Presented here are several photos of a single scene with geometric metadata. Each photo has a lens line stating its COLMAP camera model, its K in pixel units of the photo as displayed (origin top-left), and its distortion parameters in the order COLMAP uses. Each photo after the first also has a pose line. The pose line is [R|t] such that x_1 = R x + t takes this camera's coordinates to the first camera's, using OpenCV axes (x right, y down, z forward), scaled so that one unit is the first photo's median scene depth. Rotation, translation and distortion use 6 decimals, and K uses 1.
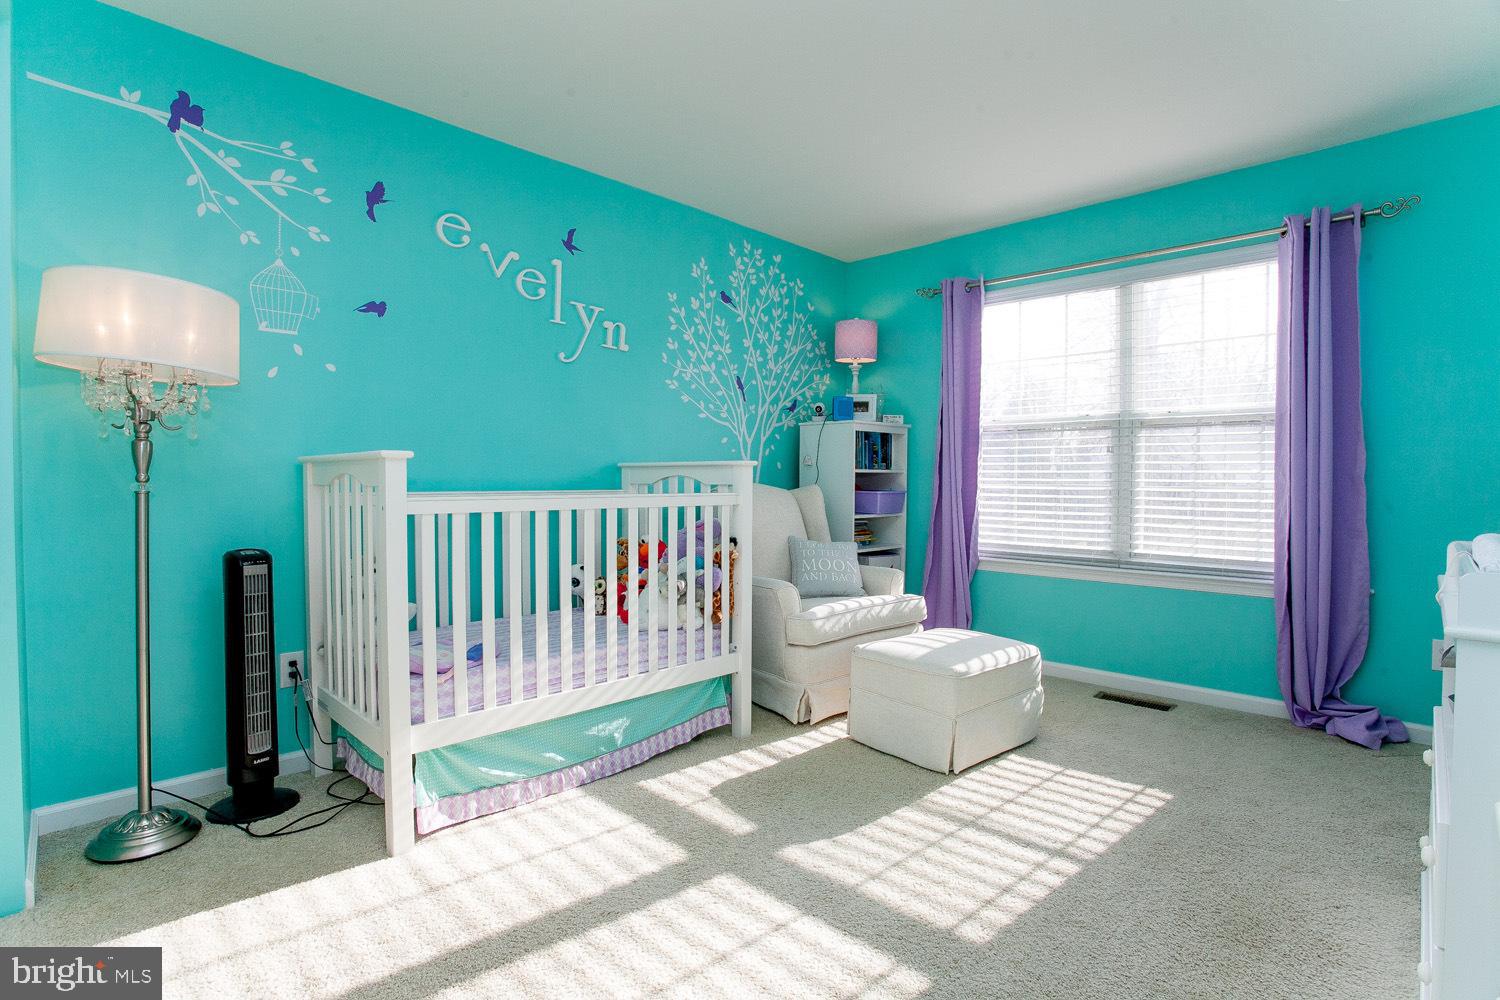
lens RADIAL K [[729.2, 0, 729.7], [0, 729.2, 496.6], [0, 0, 1]] dist [-0.080229, 0.040299]
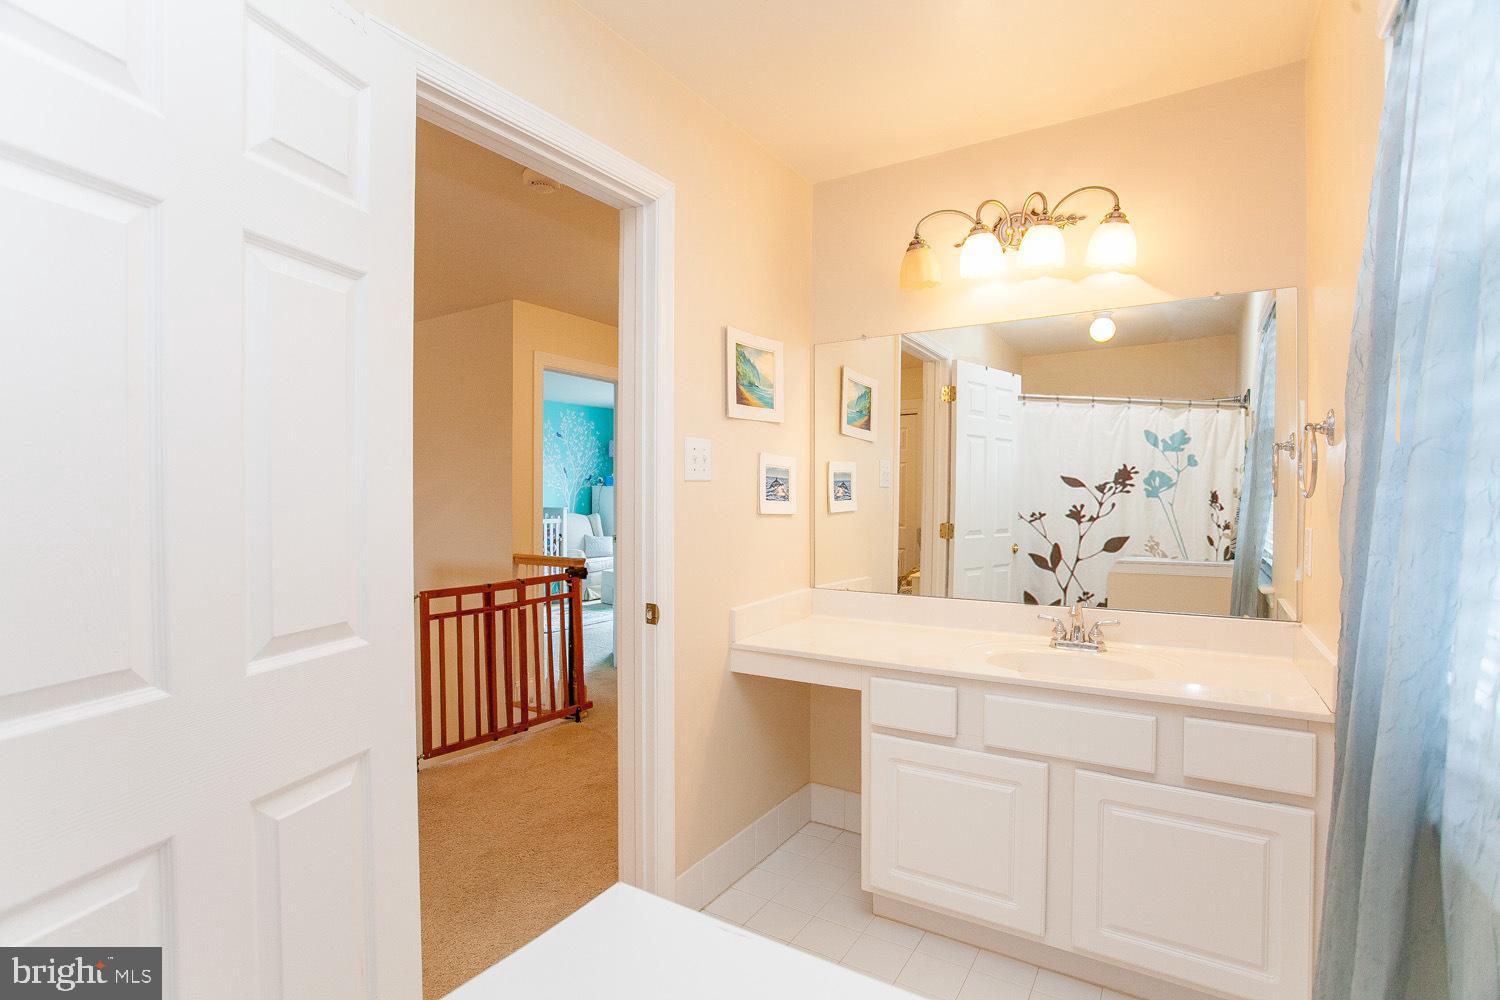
lens RADIAL K [[729.2, 0, 729.7], [0, 729.2, 496.6], [0, 0, 1]] dist [-0.080229, 0.040299]
pose [[0.977979, -0.005385, 0.208636, 0.048443], [0.009121, 0.999815, -0.016949, -0.028274], [-0.208506, 0.018479, 0.977847, -1.533080]]
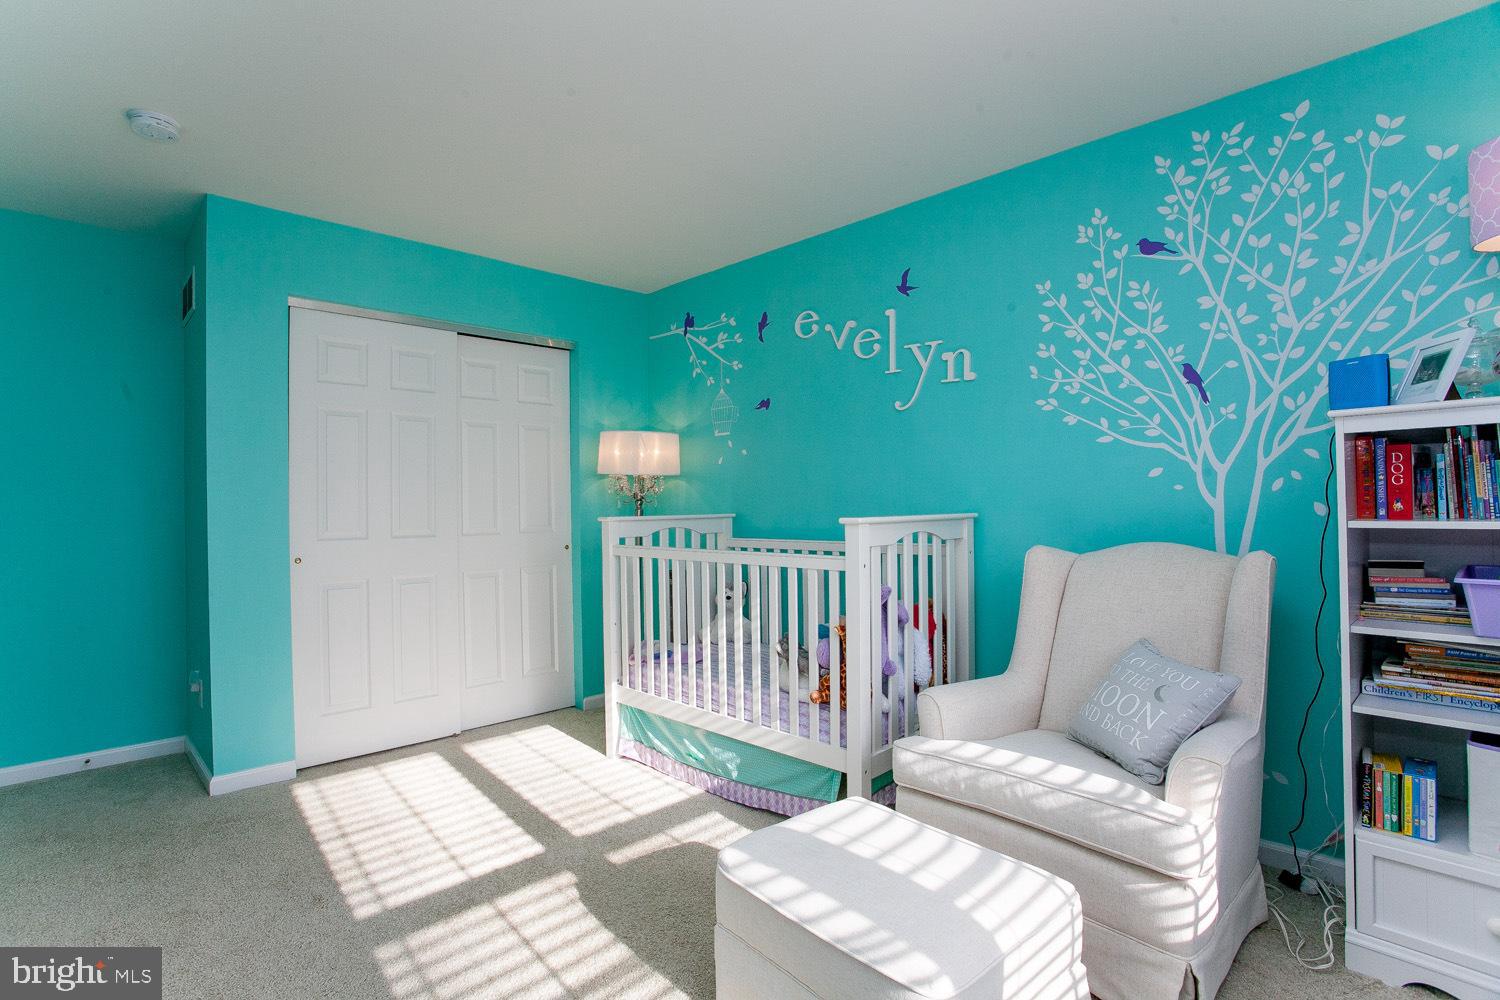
lens RADIAL K [[729.2, 0, 729.7], [0, 729.2, 496.6], [0, 0, 1]] dist [-0.080229, 0.040299]
pose [[-0.011482, -0.014283, -0.999832, 0.651778], [-0.009599, 0.999853, -0.014174, -0.046907], [0.999888, 0.009435, -0.011617, 0.683178]]
